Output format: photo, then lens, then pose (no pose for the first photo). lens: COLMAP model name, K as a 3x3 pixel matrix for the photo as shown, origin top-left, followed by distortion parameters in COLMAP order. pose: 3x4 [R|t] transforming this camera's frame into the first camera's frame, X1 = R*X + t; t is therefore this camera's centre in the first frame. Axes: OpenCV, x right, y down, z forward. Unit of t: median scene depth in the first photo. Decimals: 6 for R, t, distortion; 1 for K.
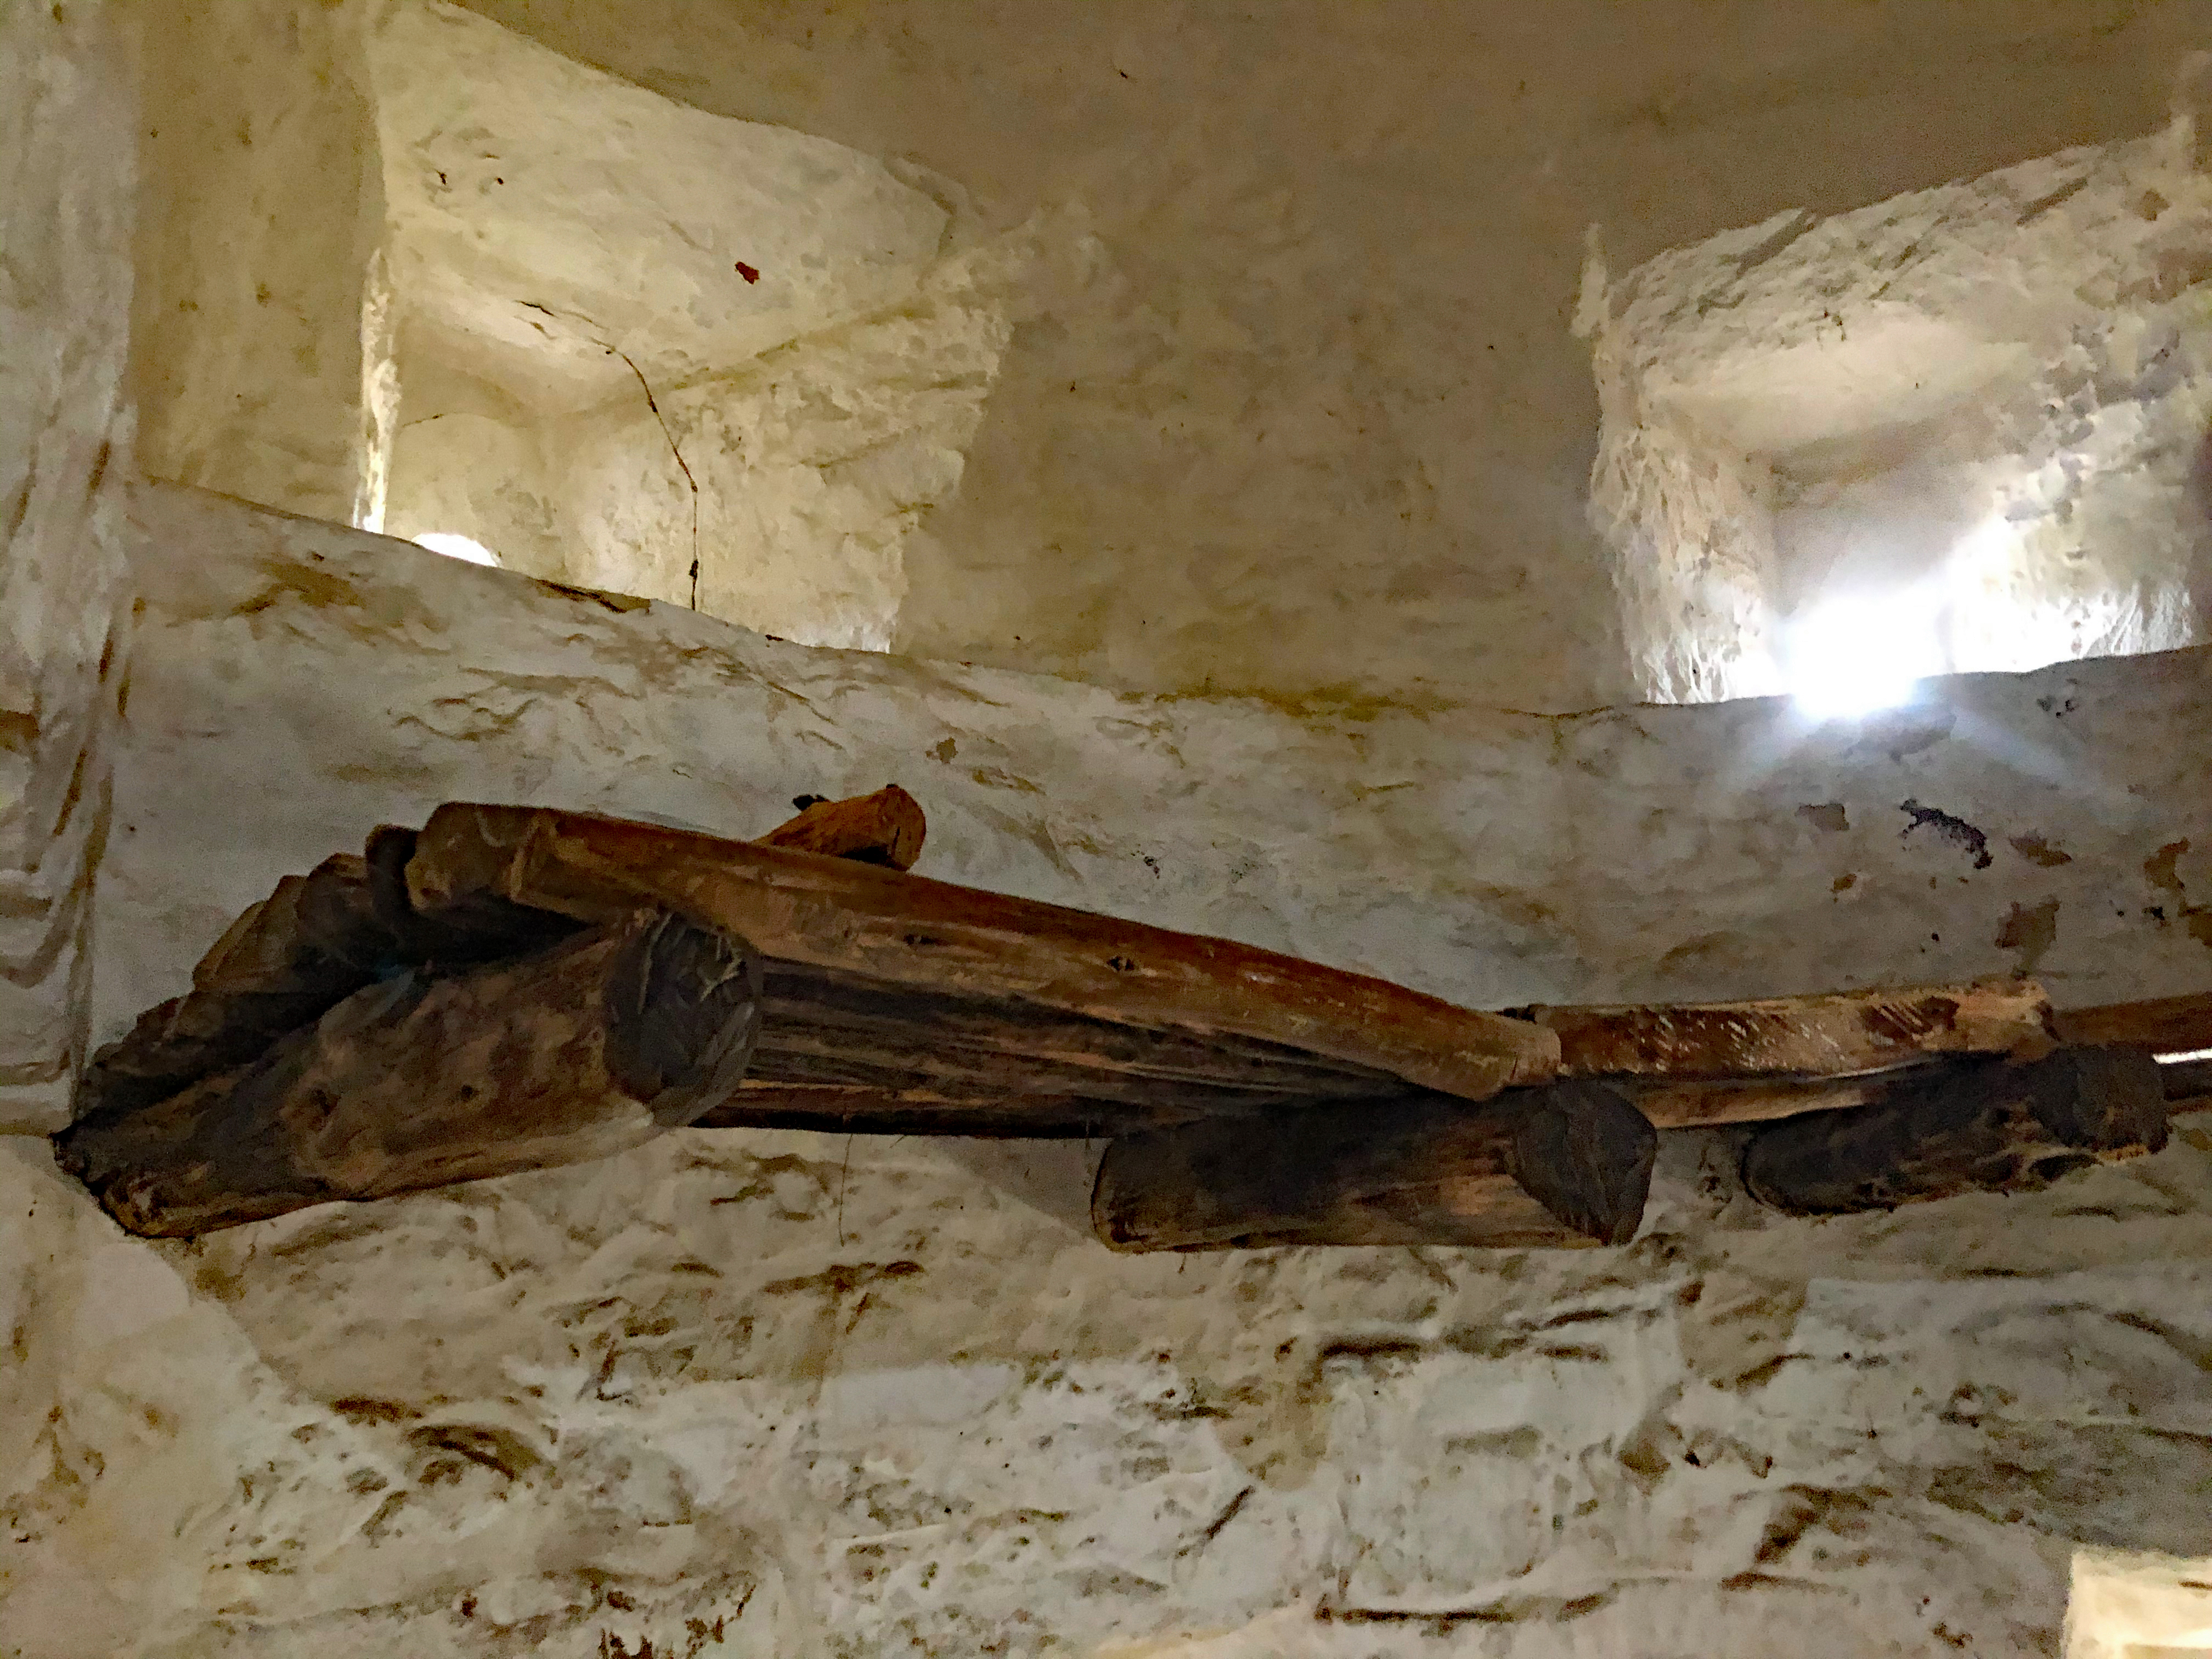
lens RADIAL K [[1810.9, 0, 1107.9], [0, 1810.9, 840.3], [0, 0, 1]] dist [0.039144, -0.043854]
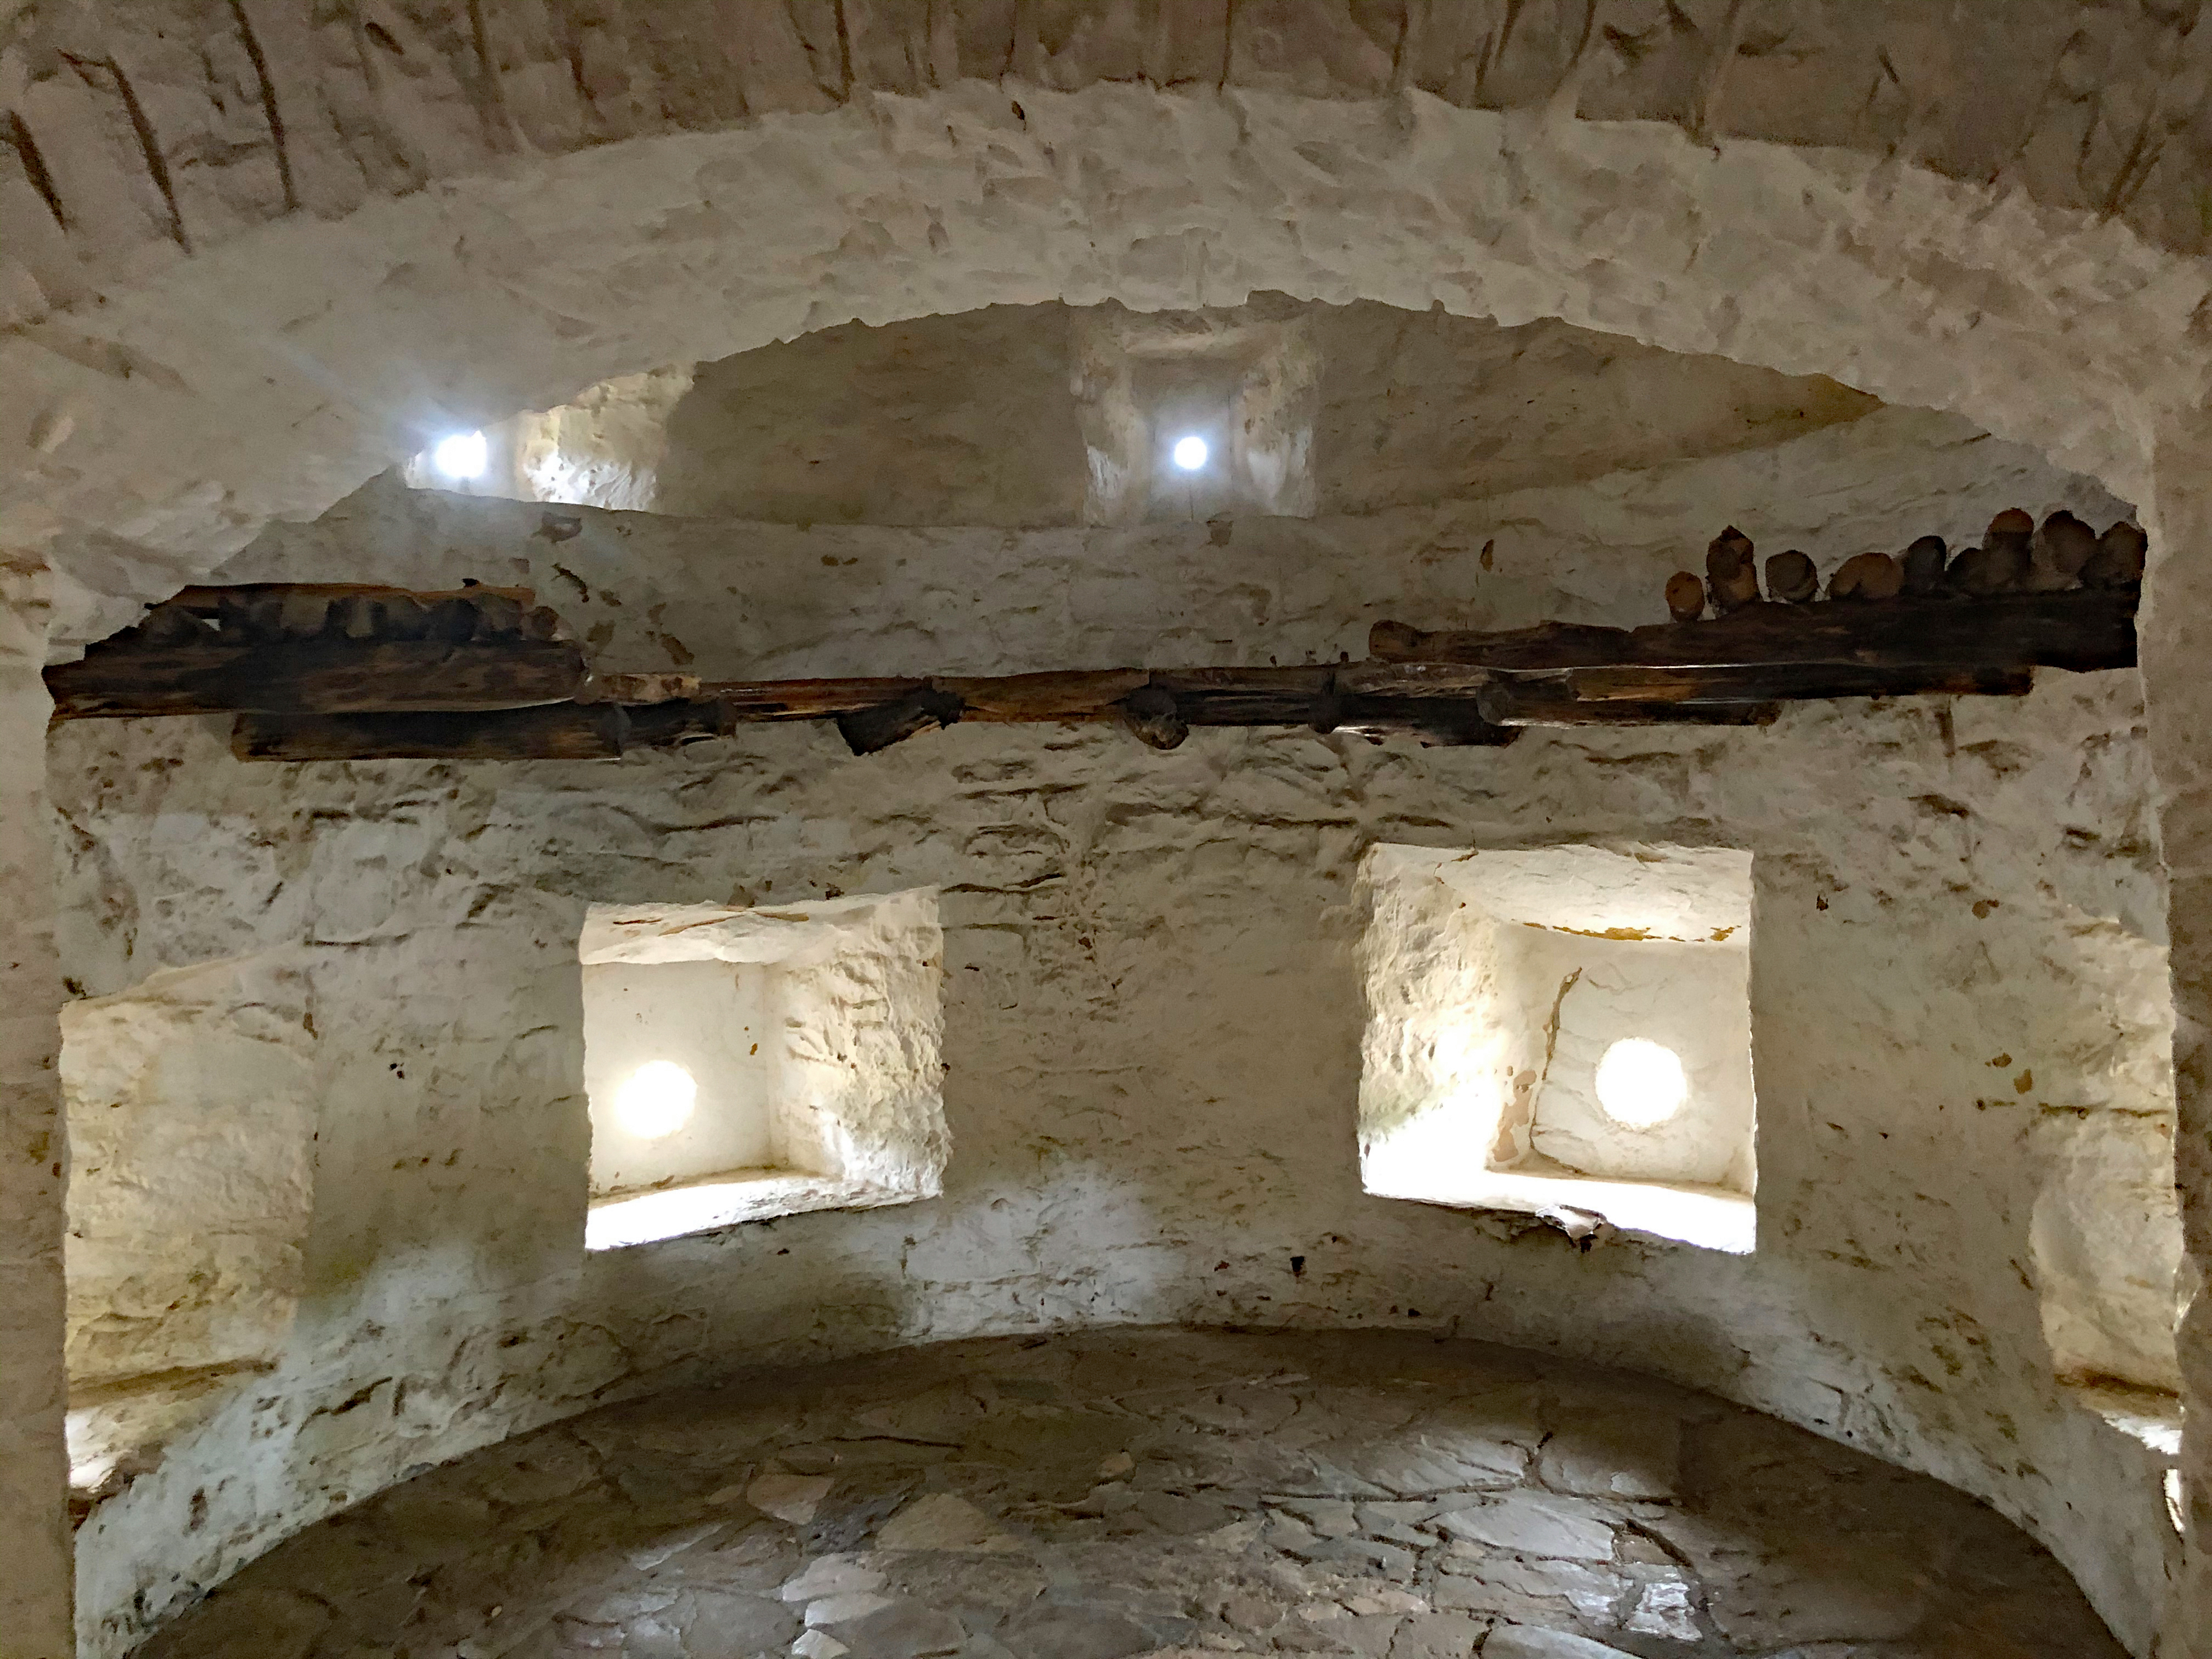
lens RADIAL K [[1810.9, 0, 1109.3], [0, 1810.9, 812.0], [0, 0, 1]] dist [0.039144, -0.043854]
pose [[0.515718, 0.022304, 0.856468, -1.069902], [-0.196056, 0.976208, 0.092632, -0.065628], [-0.834025, -0.215687, 0.507821, -0.666484]]
